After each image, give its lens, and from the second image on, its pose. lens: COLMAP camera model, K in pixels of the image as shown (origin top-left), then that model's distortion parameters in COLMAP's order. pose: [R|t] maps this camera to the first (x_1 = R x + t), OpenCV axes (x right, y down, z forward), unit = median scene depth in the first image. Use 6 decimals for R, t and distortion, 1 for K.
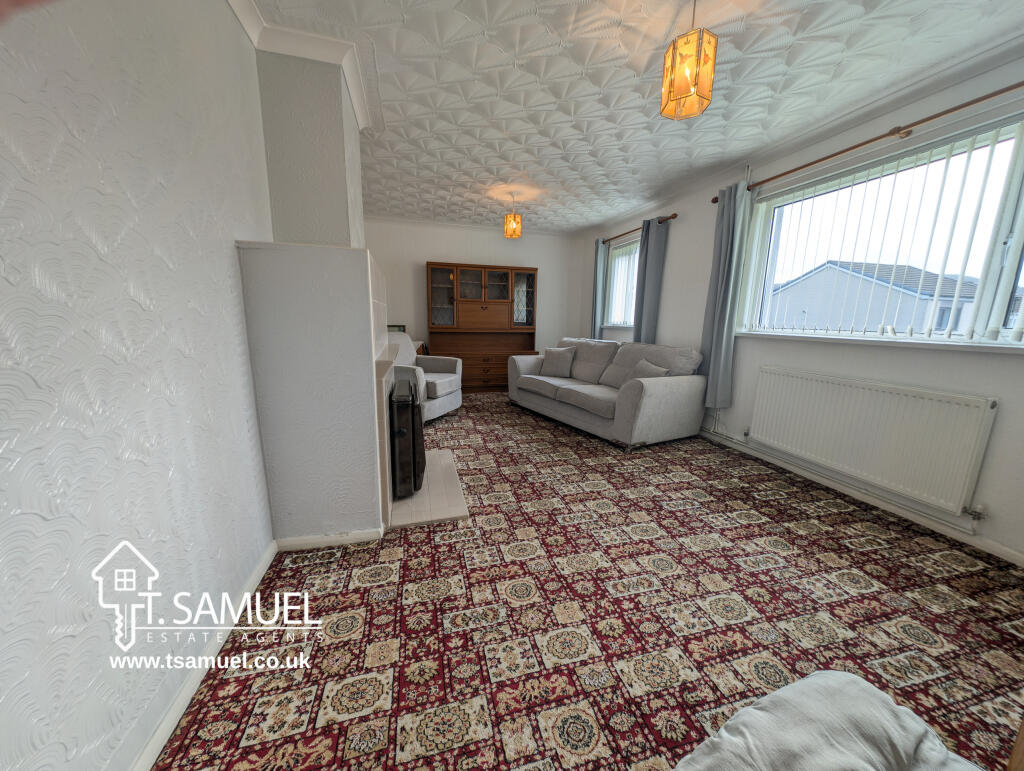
lens RADIAL K [[363.7, 0, 512.3], [0, 363.7, 381.5], [0, 0, 1]] dist [0.005595, -0.000425]
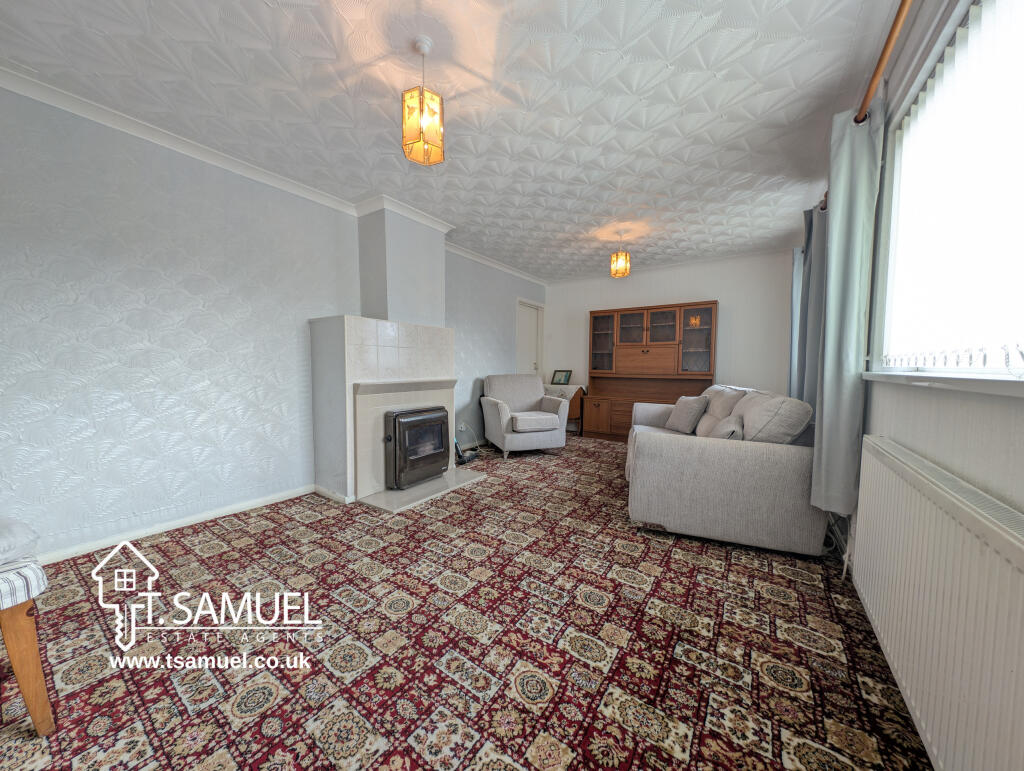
lens RADIAL K [[363.7, 0, 512.3], [0, 363.7, 381.5], [0, 0, 1]] dist [0.005595, -0.000425]
pose [[0.651066, 0.019665, -0.758766, 0.852023], [-0.127831, 0.988226, -0.084074, -0.014411], [0.748179, 0.151731, 0.645914, 0.346814]]
